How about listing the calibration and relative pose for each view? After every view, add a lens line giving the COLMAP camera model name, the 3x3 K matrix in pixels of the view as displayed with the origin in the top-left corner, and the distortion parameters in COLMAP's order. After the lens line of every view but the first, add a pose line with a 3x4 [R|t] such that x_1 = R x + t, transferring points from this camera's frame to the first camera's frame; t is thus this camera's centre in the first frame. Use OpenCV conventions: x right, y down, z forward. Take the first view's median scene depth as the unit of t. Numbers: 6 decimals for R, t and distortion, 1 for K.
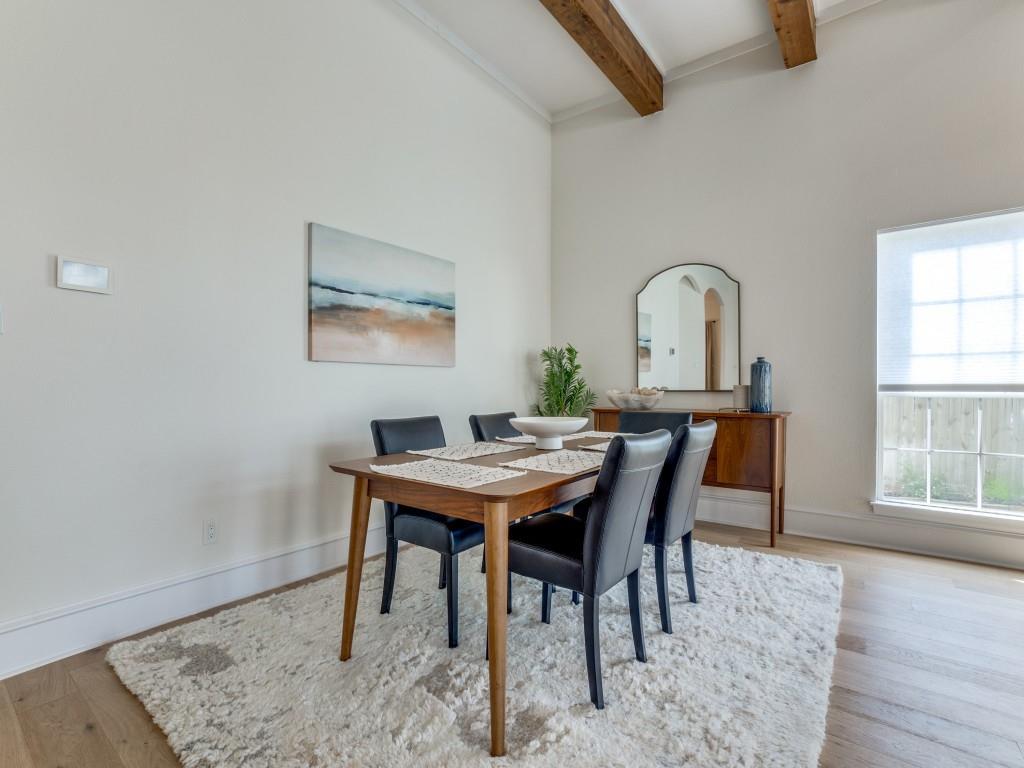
lens RADIAL K [[464.2, 0, 513.7], [0, 464.2, 385.6], [0, 0, 1]] dist [-0.030417, 0.000514]
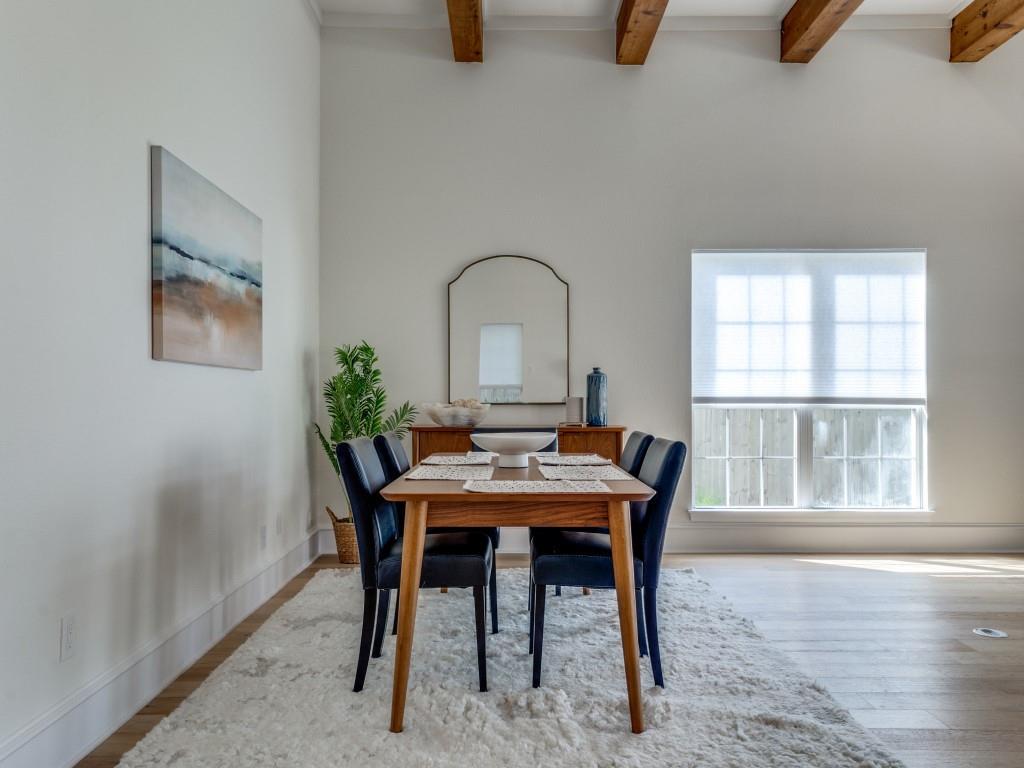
lens RADIAL K [[723.1, 0, 512.2], [0, 723.1, 386.3], [0, 0, 1]] dist [0.022393, 0.004260]
pose [[0.805298, 0.010713, 0.592773, -0.534829], [-0.001802, 0.999876, -0.015622, -0.000429], [-0.592867, 0.011512, 0.805218, -0.099669]]
